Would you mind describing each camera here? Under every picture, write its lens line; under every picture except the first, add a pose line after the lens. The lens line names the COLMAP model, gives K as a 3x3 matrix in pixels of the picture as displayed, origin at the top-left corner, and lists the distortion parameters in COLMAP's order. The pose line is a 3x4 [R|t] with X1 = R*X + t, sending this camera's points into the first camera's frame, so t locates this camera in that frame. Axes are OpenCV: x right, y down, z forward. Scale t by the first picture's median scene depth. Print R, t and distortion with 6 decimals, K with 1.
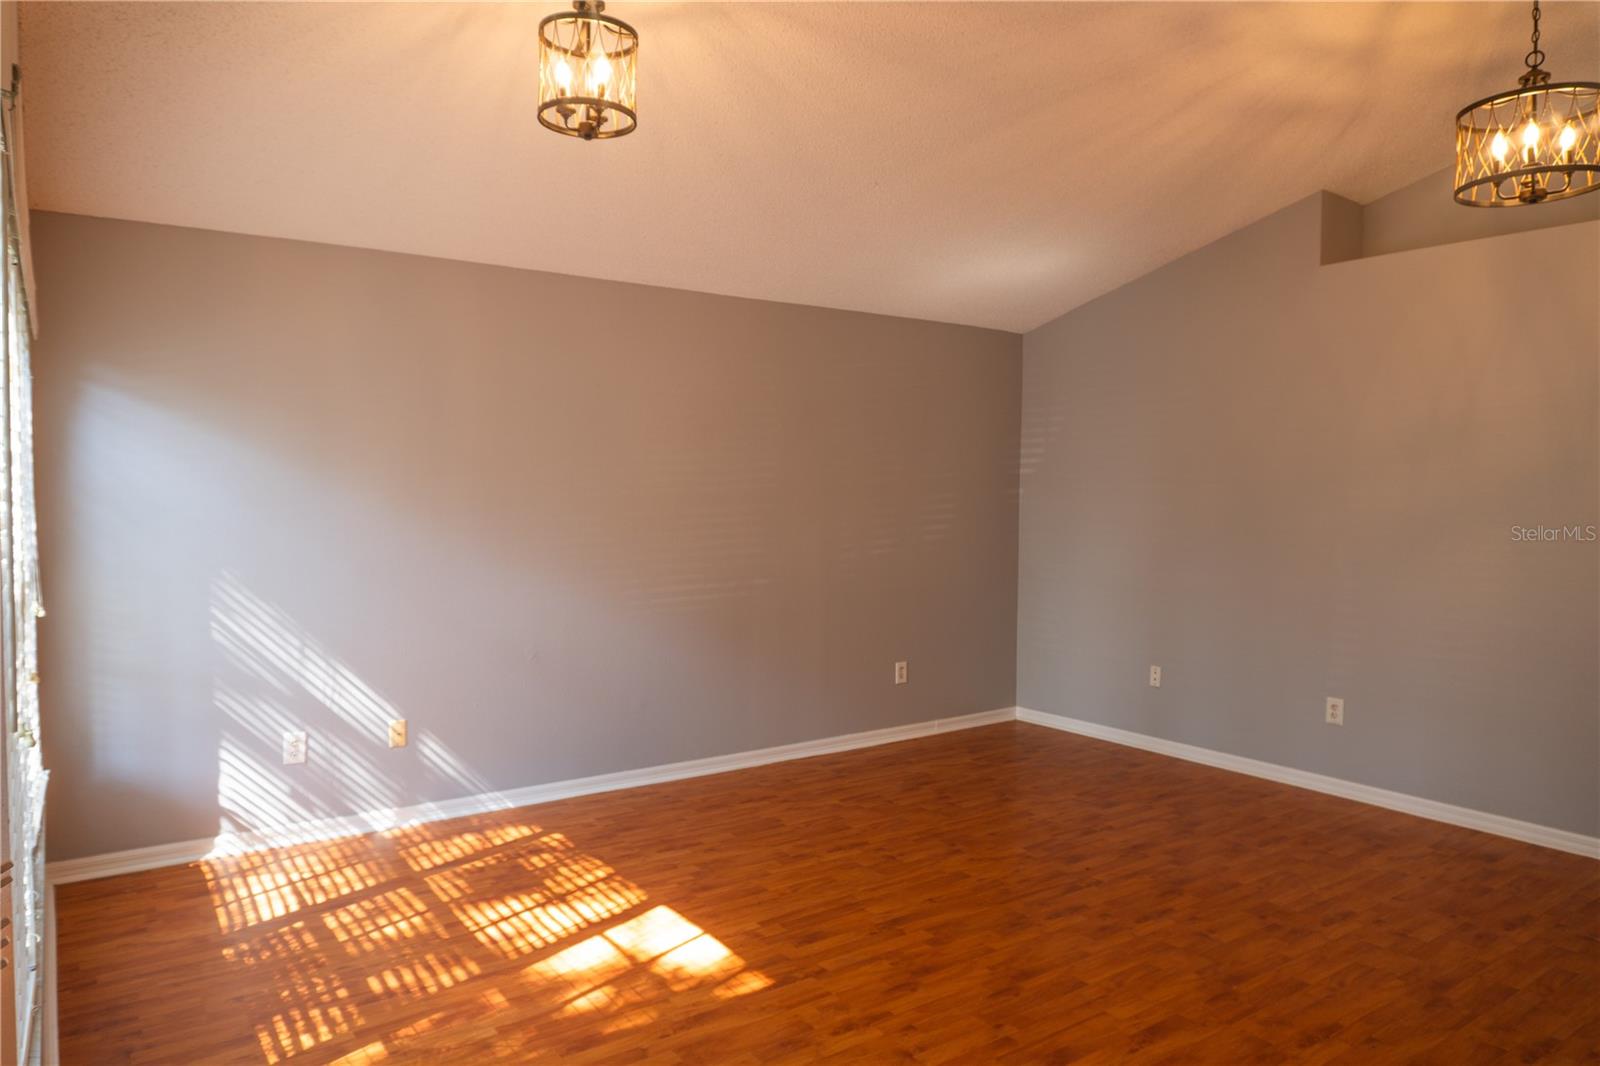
lens RADIAL K [[1065.9, 0, 801.9], [0, 1065.9, 533.2], [0, 0, 1]] dist [-0.024652, 0.002252]
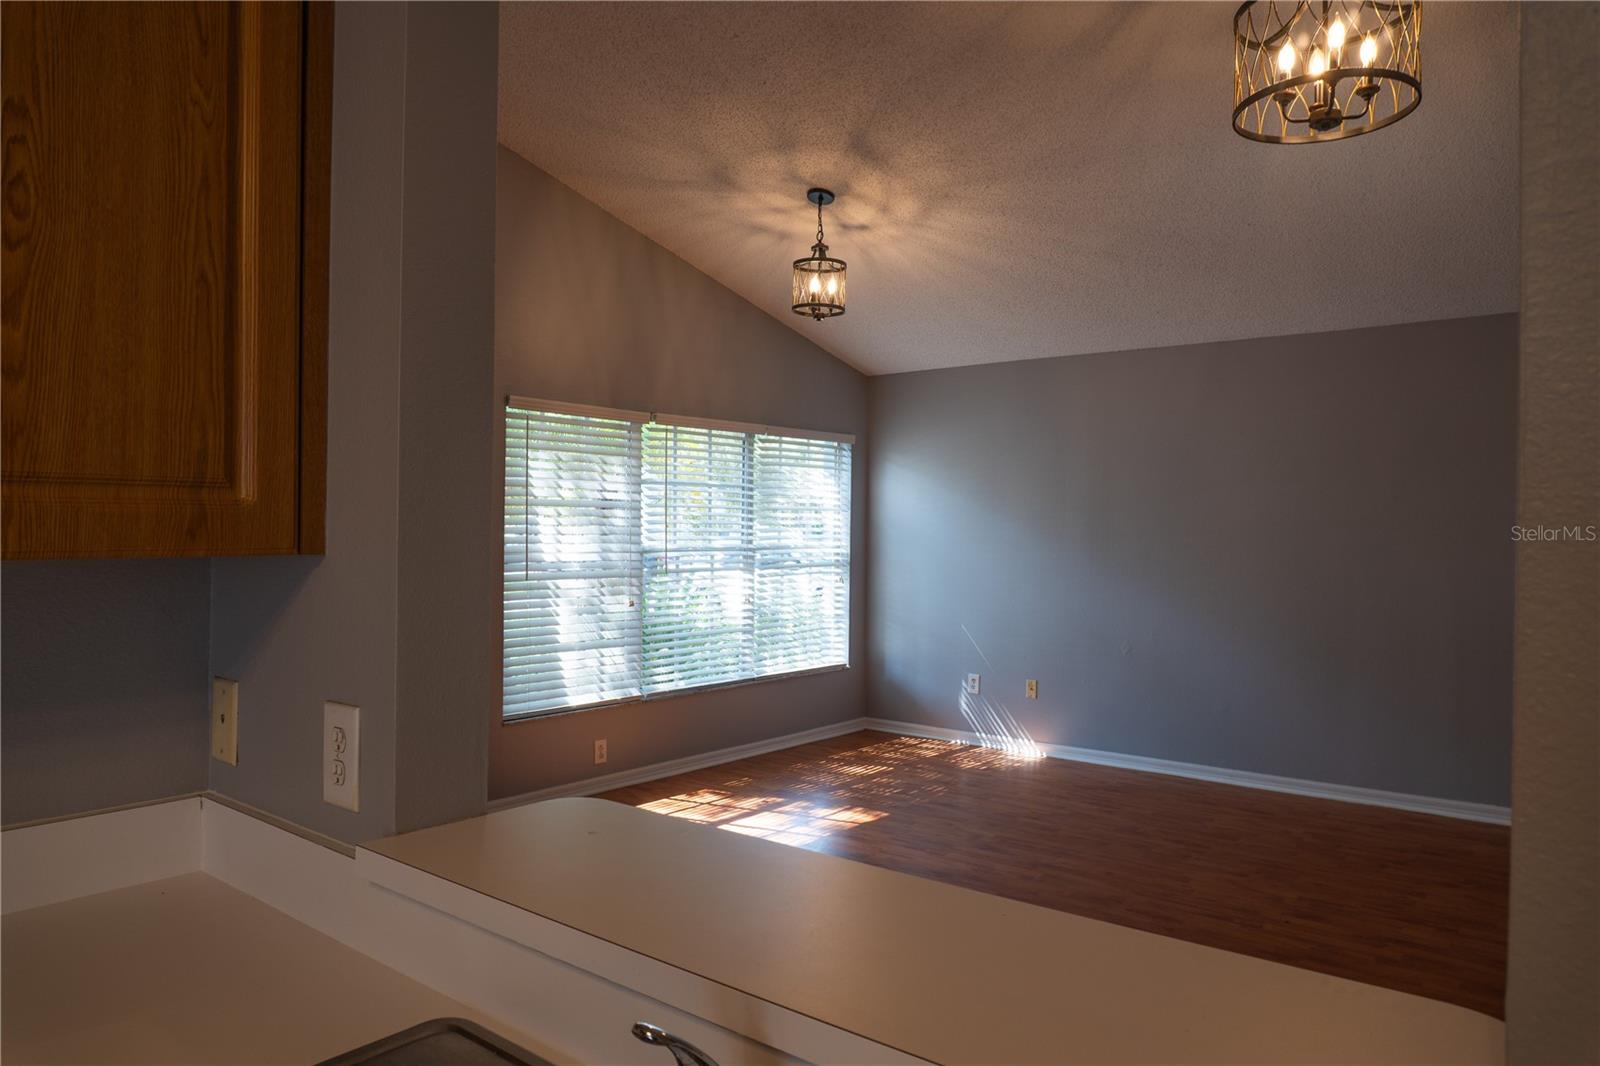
lens RADIAL K [[1065.9, 0, 801.9], [0, 1065.9, 533.2], [0, 0, 1]] dist [-0.024652, 0.002252]
pose [[0.266114, -0.000301, -0.963941, 0.959829], [-0.046194, 0.998847, -0.013065, 0.010541], [0.962834, 0.048006, 0.265794, 0.311652]]
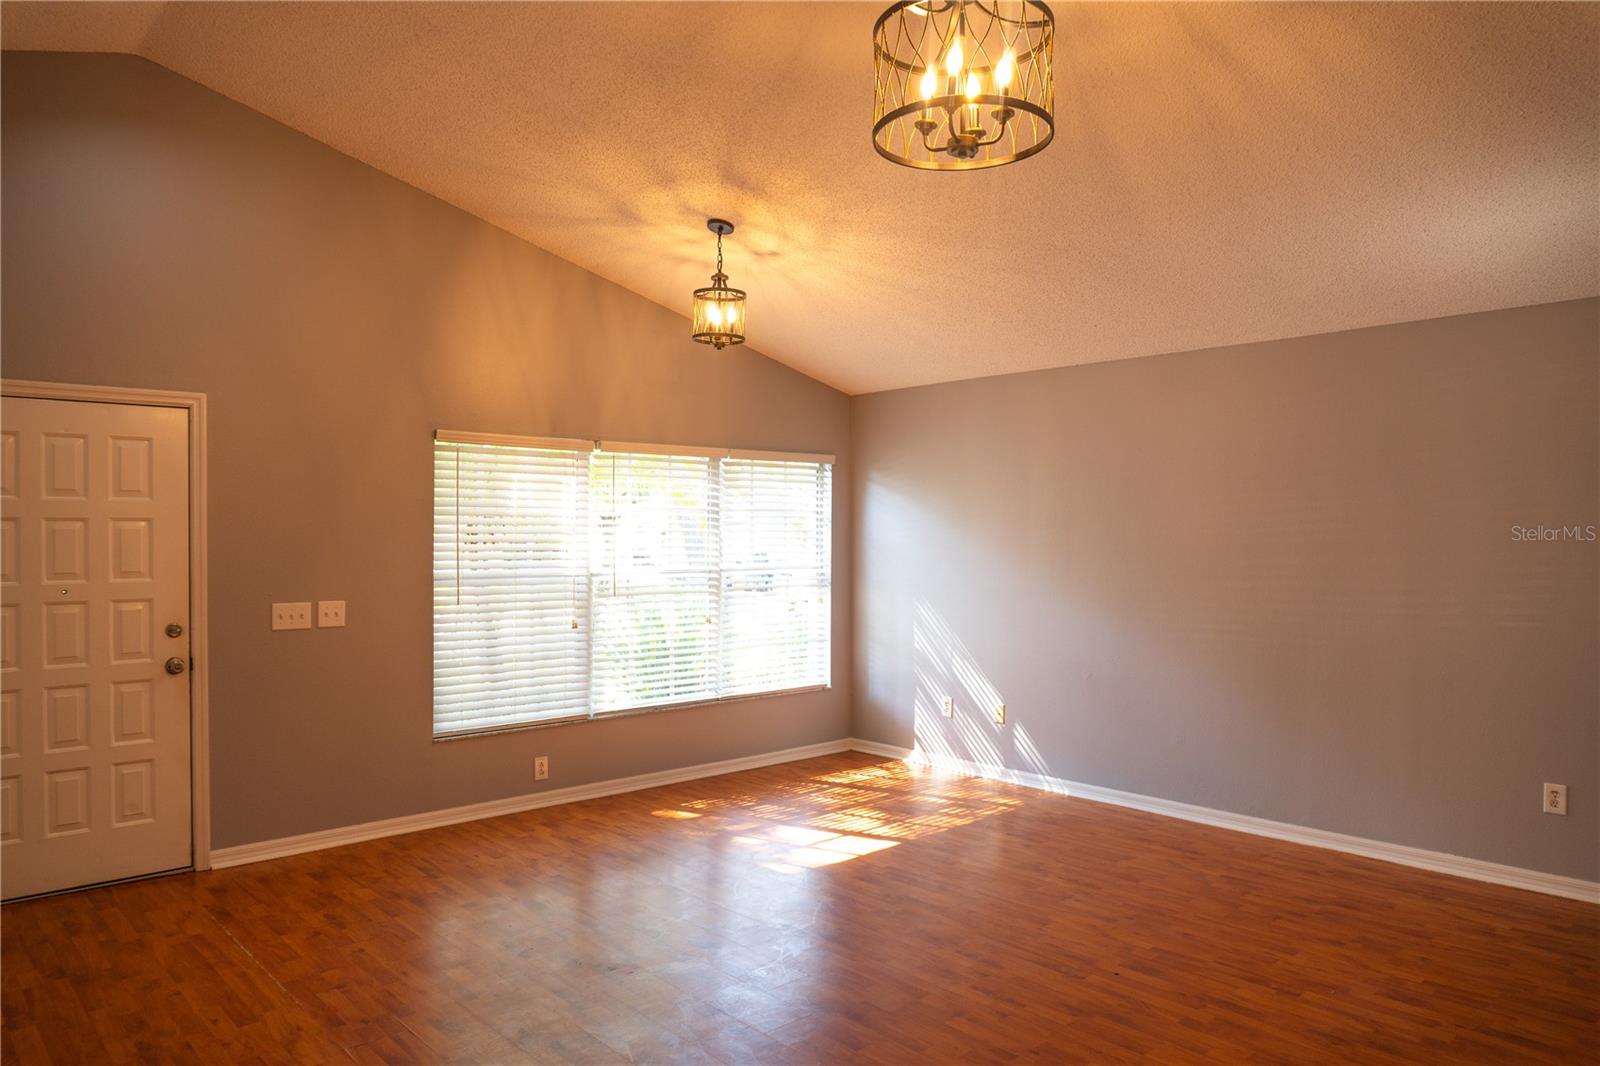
lens RADIAL K [[1065.9, 0, 801.9], [0, 1065.9, 533.2], [0, 0, 1]] dist [-0.024652, 0.002252]
pose [[0.119029, -0.009277, -0.992847, 1.019659], [-0.041653, 0.999029, -0.014328, -0.020147], [0.992017, 0.043061, 0.118527, 0.578097]]
